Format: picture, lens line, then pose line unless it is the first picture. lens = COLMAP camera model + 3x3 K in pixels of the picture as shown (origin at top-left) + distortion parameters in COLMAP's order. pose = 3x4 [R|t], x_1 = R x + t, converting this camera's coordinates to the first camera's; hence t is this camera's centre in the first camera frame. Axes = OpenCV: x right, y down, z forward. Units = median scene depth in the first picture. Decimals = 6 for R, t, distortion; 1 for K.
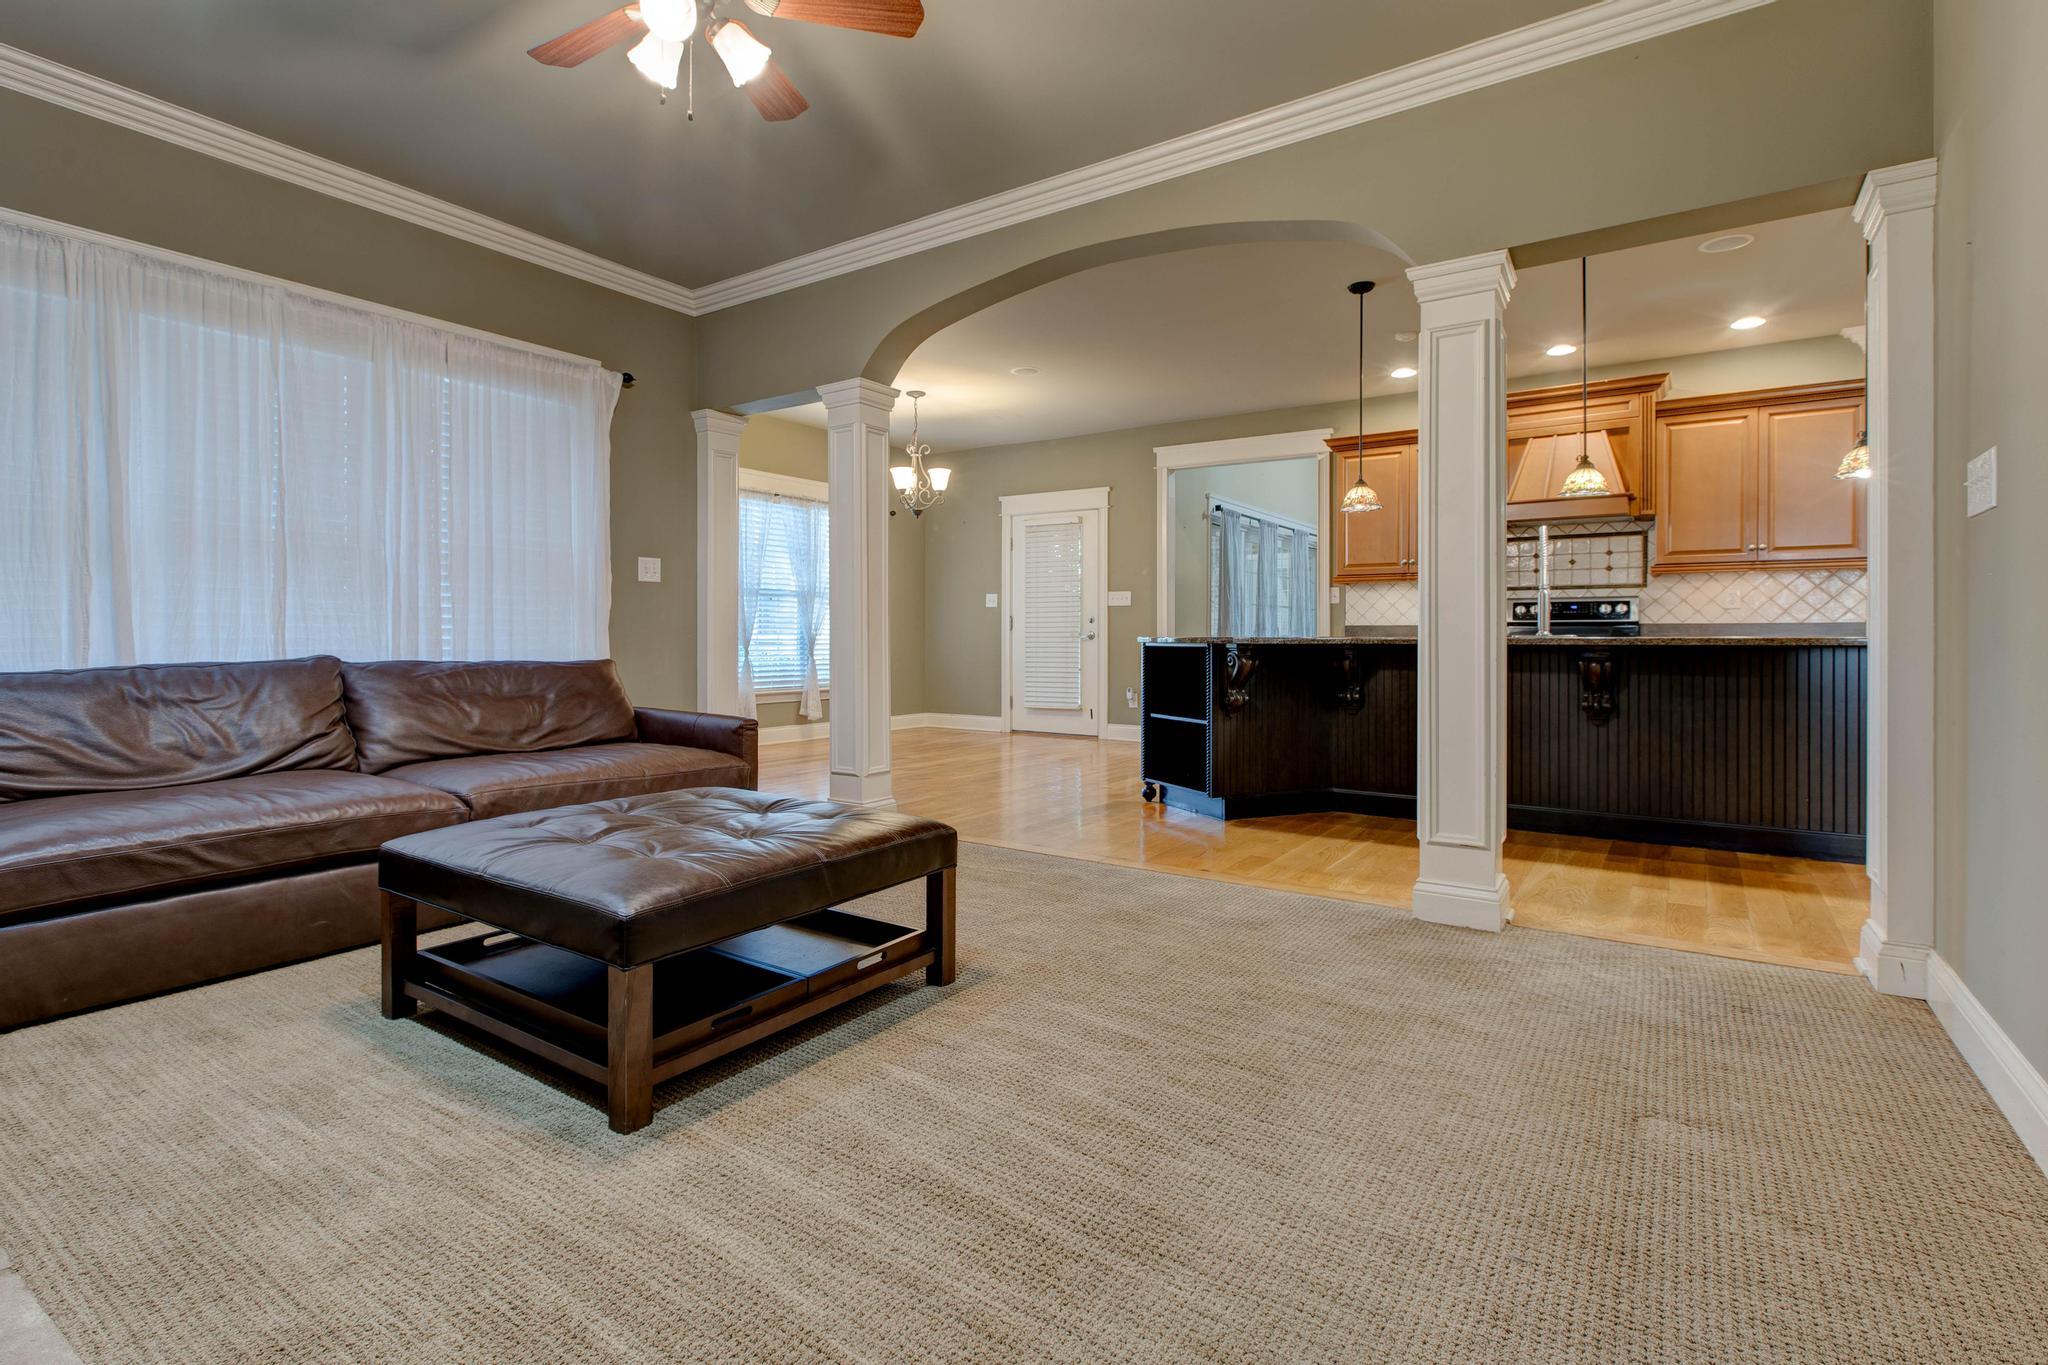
lens RADIAL K [[959.5, 0, 972.8], [0, 959.5, 631.3], [0, 0, 1]] dist [0.018250, 0.000079]
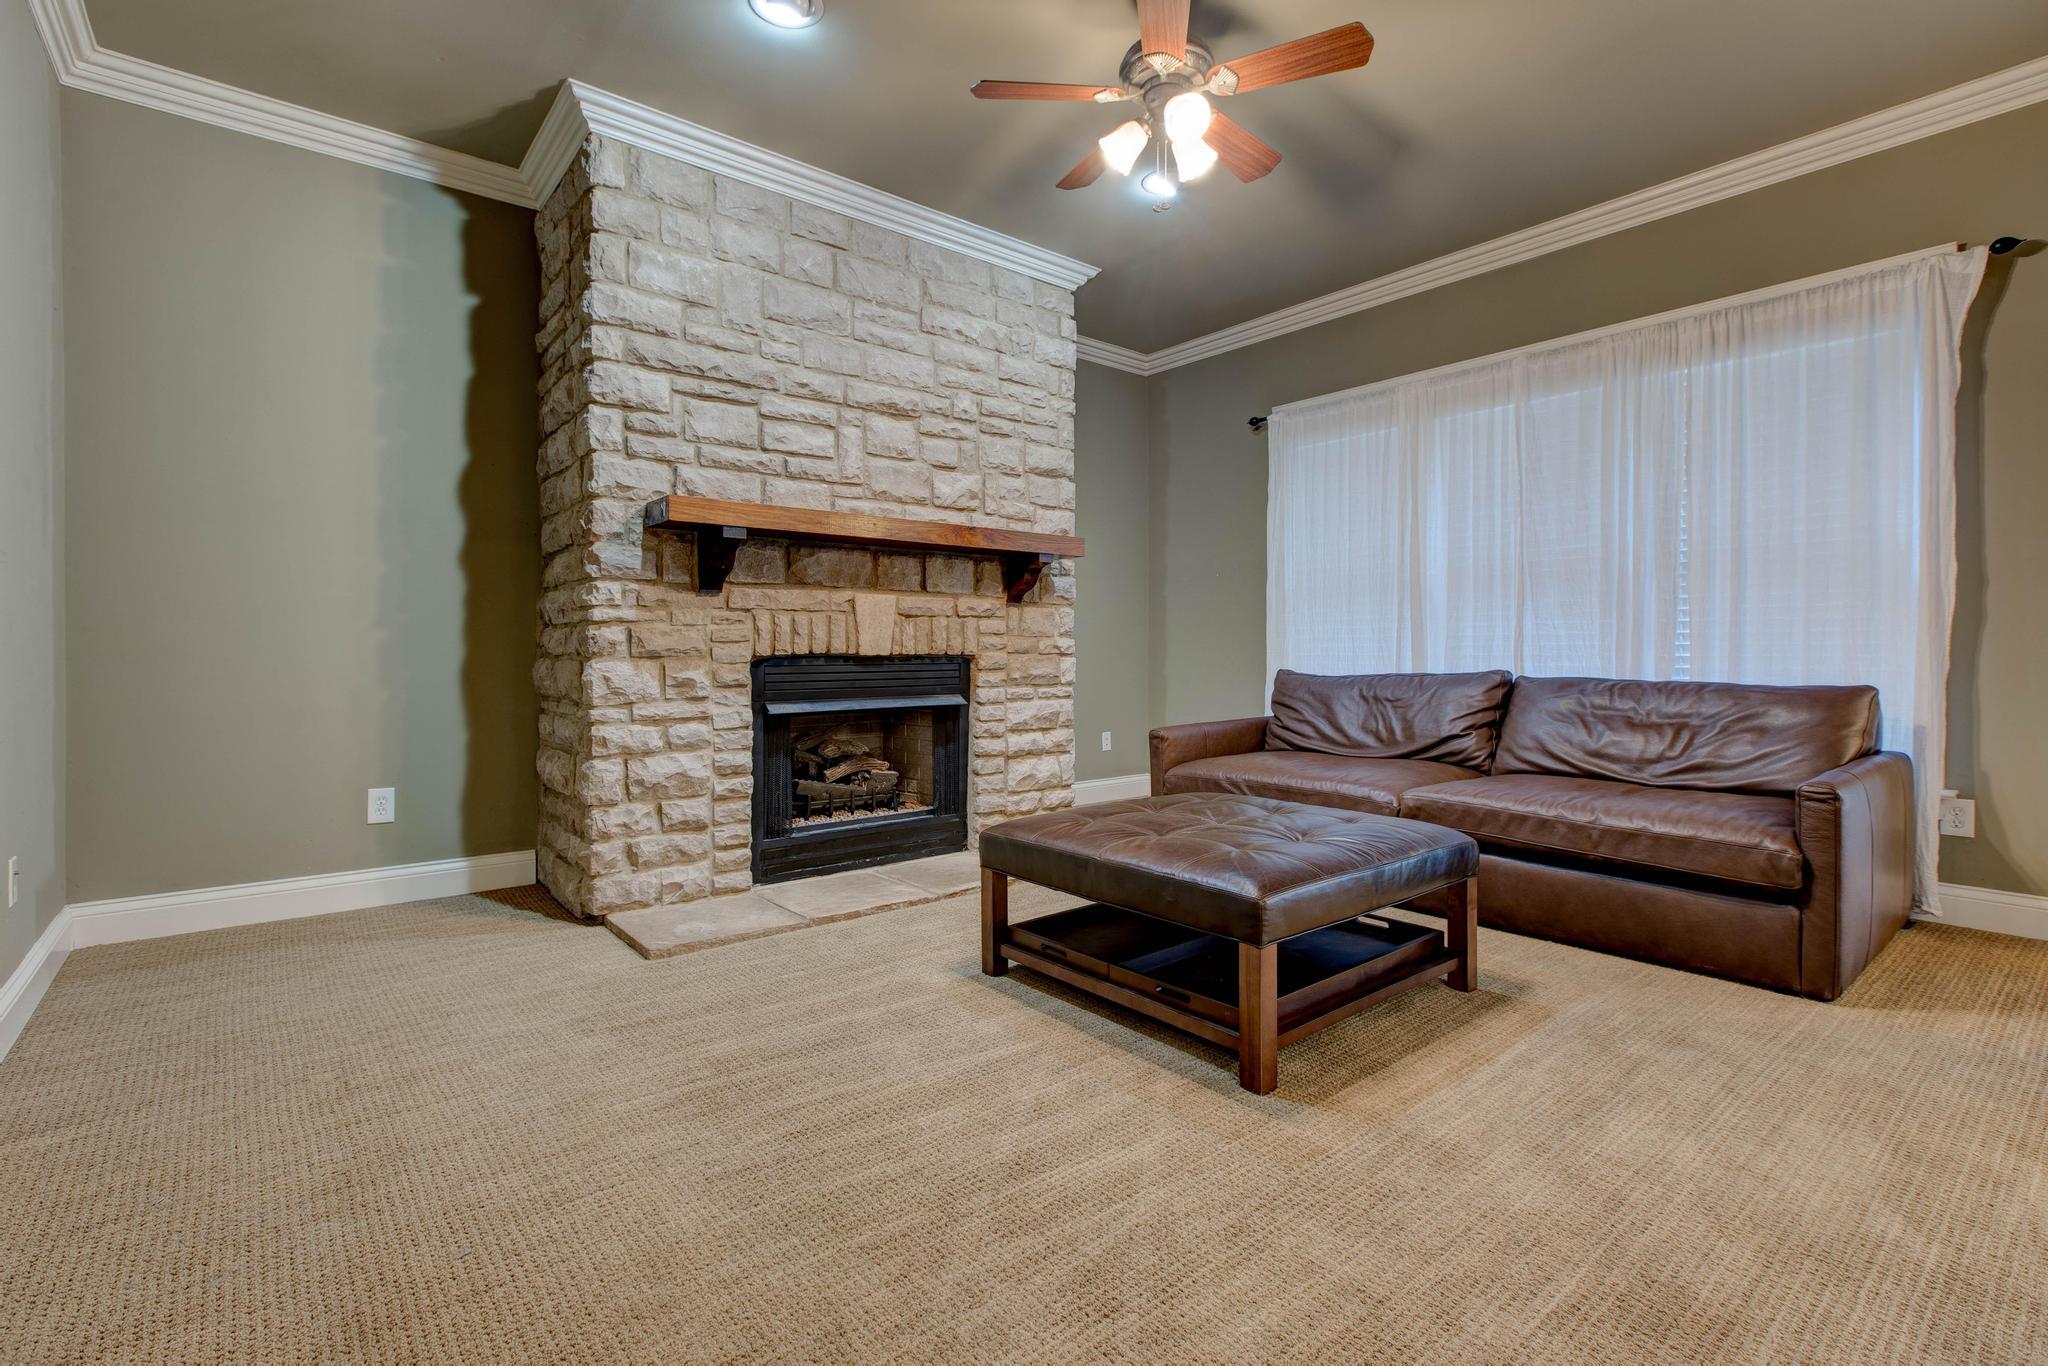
lens RADIAL K [[938.2, 0, 1036.8], [0, 938.2, 674.1], [0, 0, 1]] dist [0.003760, 0.000347]
pose [[-0.235926, 0.019826, -0.971569, 0.819376], [0.003756, 0.999803, 0.019490, 0.008004], [0.971764, 0.000949, -0.235954, 1.088446]]
